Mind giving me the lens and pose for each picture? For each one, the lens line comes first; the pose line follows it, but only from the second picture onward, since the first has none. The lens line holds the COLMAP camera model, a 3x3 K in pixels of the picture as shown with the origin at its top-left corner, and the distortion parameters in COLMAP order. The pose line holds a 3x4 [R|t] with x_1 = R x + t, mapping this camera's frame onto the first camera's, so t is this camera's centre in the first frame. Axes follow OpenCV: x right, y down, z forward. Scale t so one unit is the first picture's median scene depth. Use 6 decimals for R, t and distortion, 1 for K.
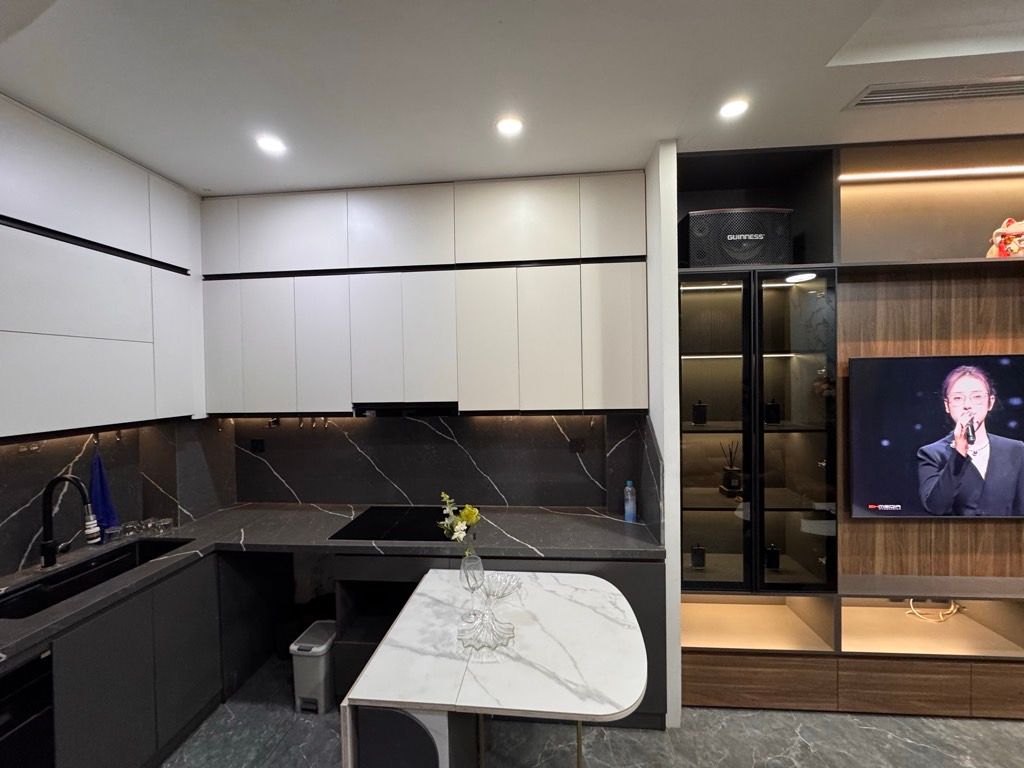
lens RADIAL K [[408.0, 0, 510.7], [0, 408.0, 382.7], [0, 0, 1]] dist [-0.002318, 0.000614]
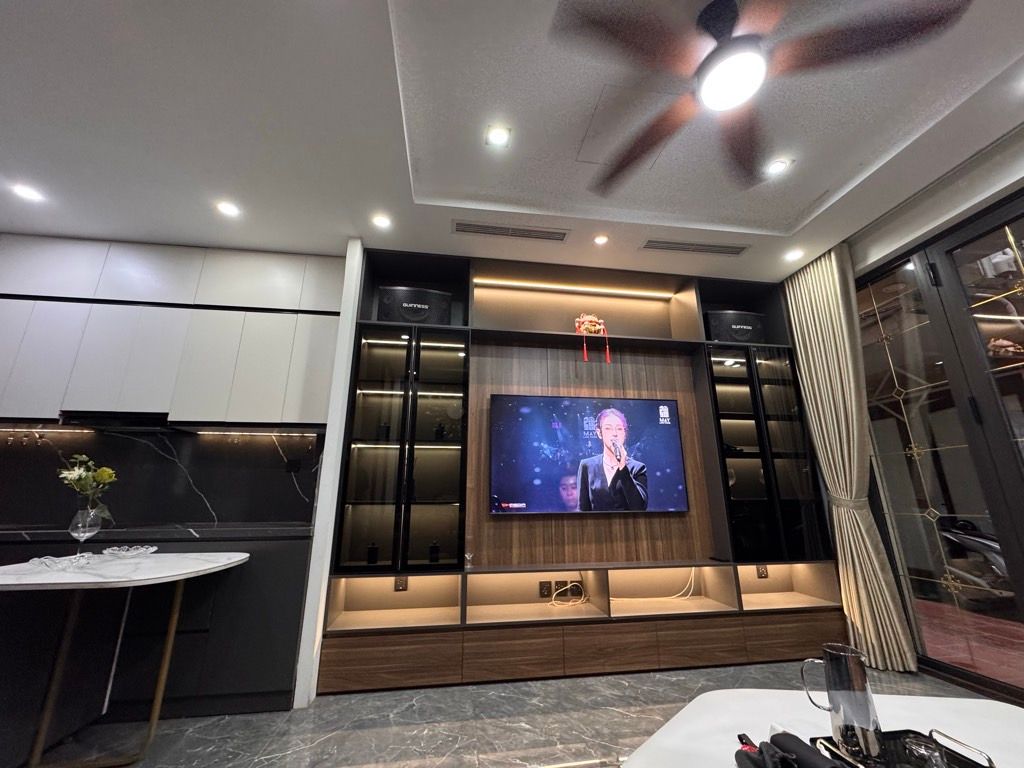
lens RADIAL K [[408.0, 0, 510.7], [0, 408.0, 382.7], [0, 0, 1]] dist [-0.002318, 0.000614]
pose [[0.973924, 0.075046, 0.214102, 0.591867], [-0.010022, 0.957017, -0.289858, 0.306046], [-0.226652, 0.280154, 0.932814, -0.334233]]
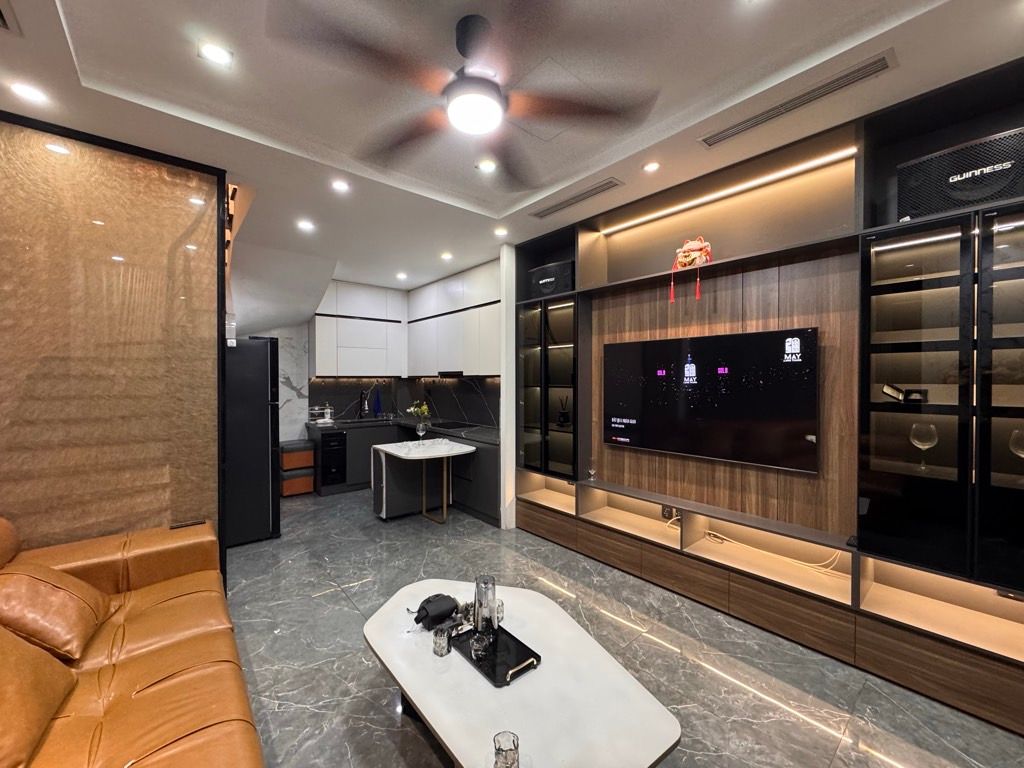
lens RADIAL K [[408.0, 0, 510.7], [0, 408.0, 382.7], [0, 0, 1]] dist [-0.002318, 0.000614]
pose [[0.708287, 0.025228, -0.705474, 1.699908], [-0.024213, 0.999641, 0.011438, 0.081234], [0.705510, 0.008980, 0.708643, -0.395565]]
